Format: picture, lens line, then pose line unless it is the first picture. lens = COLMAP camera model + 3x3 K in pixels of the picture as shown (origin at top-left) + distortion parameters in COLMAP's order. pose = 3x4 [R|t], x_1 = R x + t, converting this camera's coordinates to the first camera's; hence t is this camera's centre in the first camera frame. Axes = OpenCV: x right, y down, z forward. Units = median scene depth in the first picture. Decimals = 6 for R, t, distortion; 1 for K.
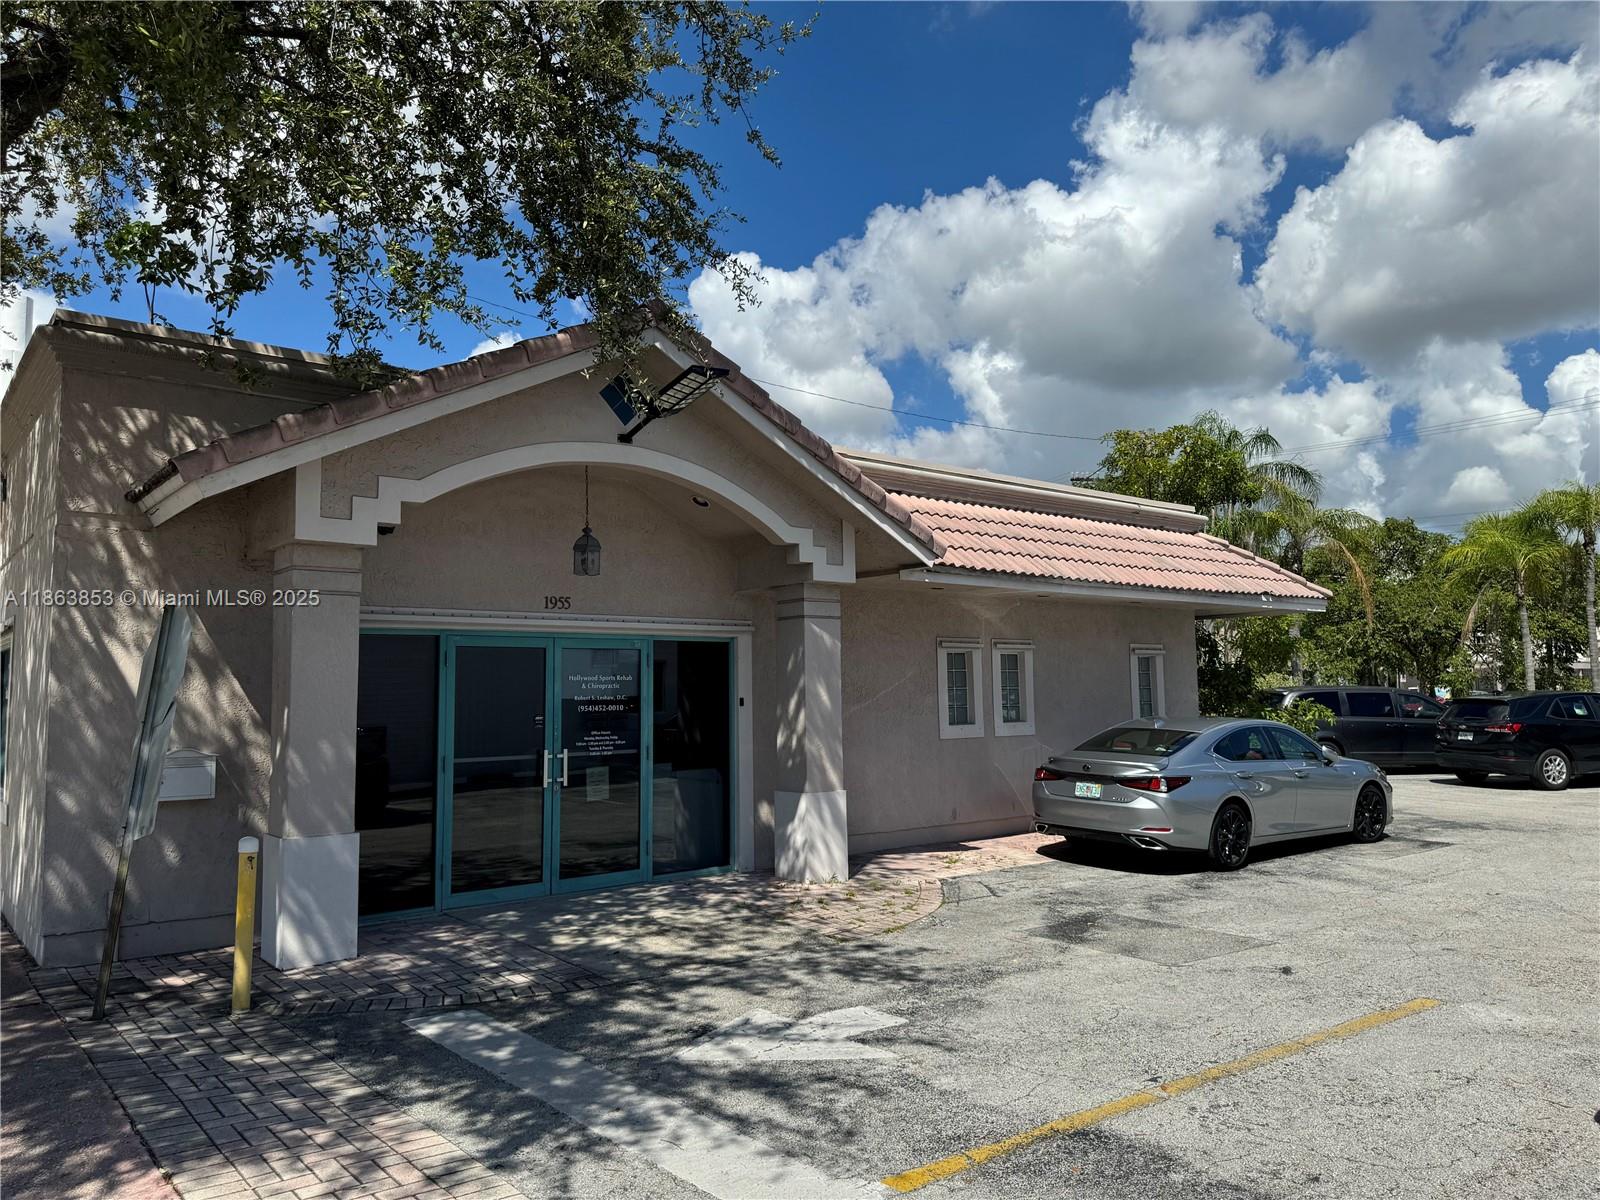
lens RADIAL K [[1148.9, 0, 794.4], [0, 1148.9, 601.0], [0, 0, 1]] dist [0.075751, -0.019462]
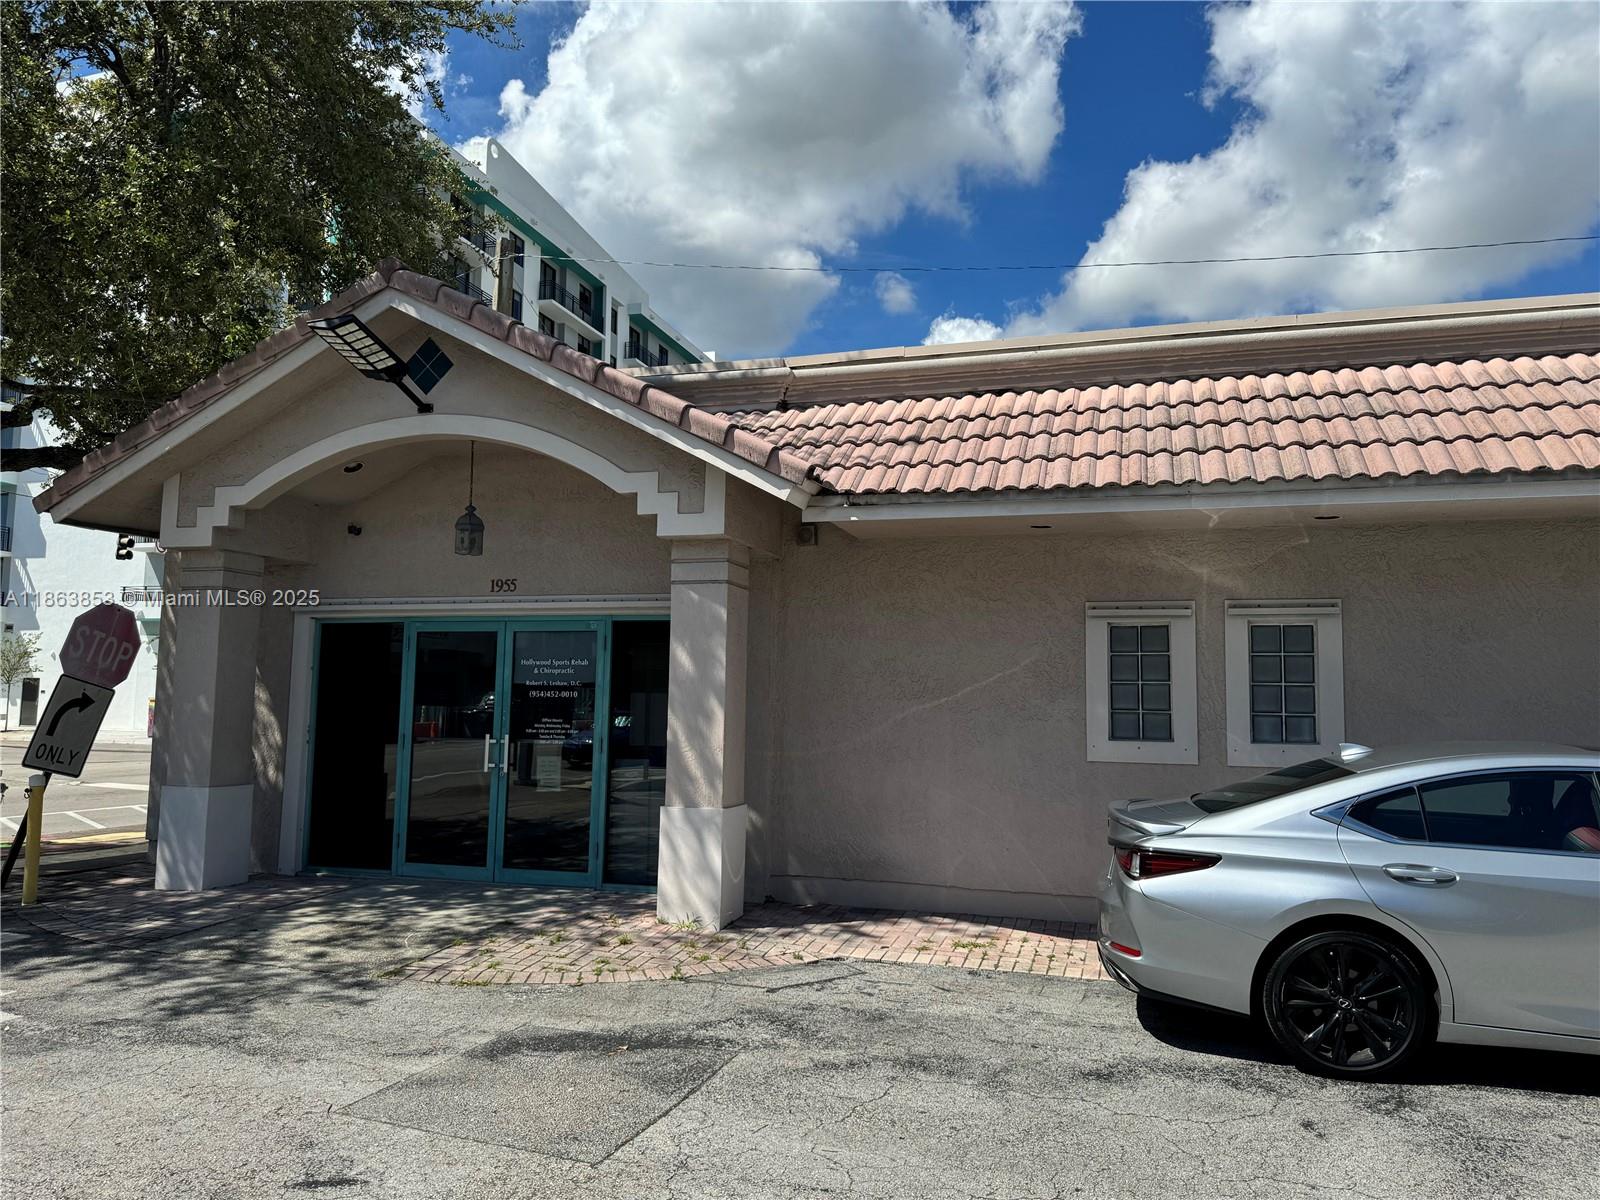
lens RADIAL K [[1148.9, 0, 796.5], [0, 1148.9, 605.0], [0, 0, 1]] dist [0.075751, -0.019462]
pose [[0.547551, -0.052600, -0.835118, 0.820189], [0.044341, 0.998444, -0.033815, 0.068006], [0.835597, -0.018514, 0.549031, 0.726408]]
